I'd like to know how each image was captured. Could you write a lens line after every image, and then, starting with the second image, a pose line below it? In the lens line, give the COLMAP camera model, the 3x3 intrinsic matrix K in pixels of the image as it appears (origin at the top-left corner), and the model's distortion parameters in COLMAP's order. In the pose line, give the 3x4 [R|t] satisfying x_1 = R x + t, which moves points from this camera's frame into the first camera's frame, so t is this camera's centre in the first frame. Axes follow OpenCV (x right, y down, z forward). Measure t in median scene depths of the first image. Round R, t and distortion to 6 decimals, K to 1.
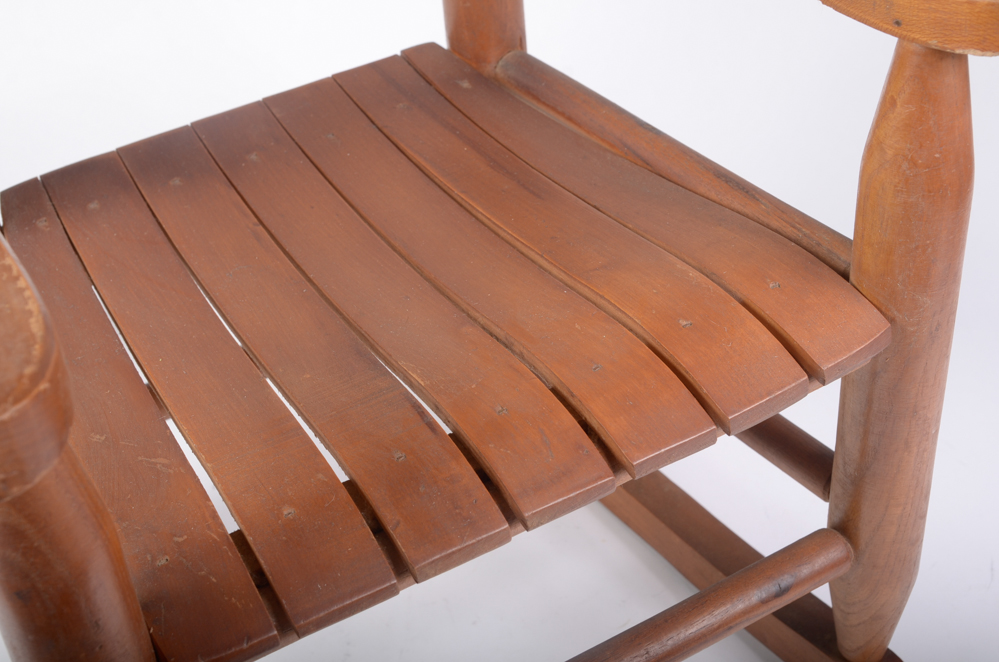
lens RADIAL K [[1517.7, 0, 499.5], [0, 1517.7, 331.0], [0, 0, 1]] dist [0.006521, 0.032456]
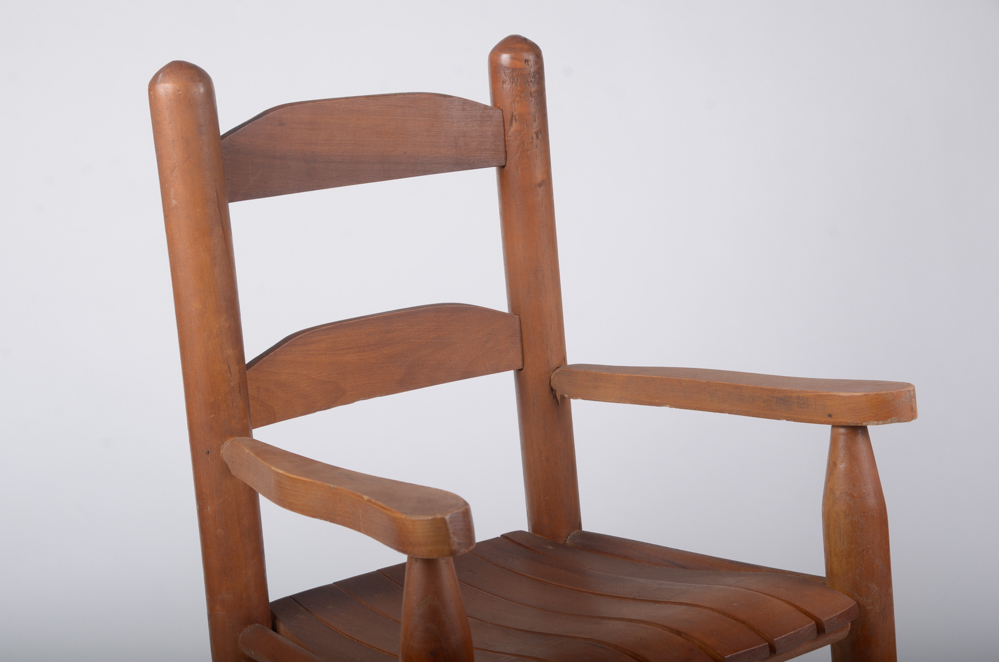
lens RADIAL K [[1669.0, 0, 499.5], [0, 1669.0, 331.0], [0, 0, 1]] dist [0.054931, -0.007211]
pose [[0.993363, -0.032144, 0.110438, -0.156489], [0.083501, 0.861866, -0.500215, 0.301800], [-0.079104, 0.506117, 0.858830, -0.335770]]
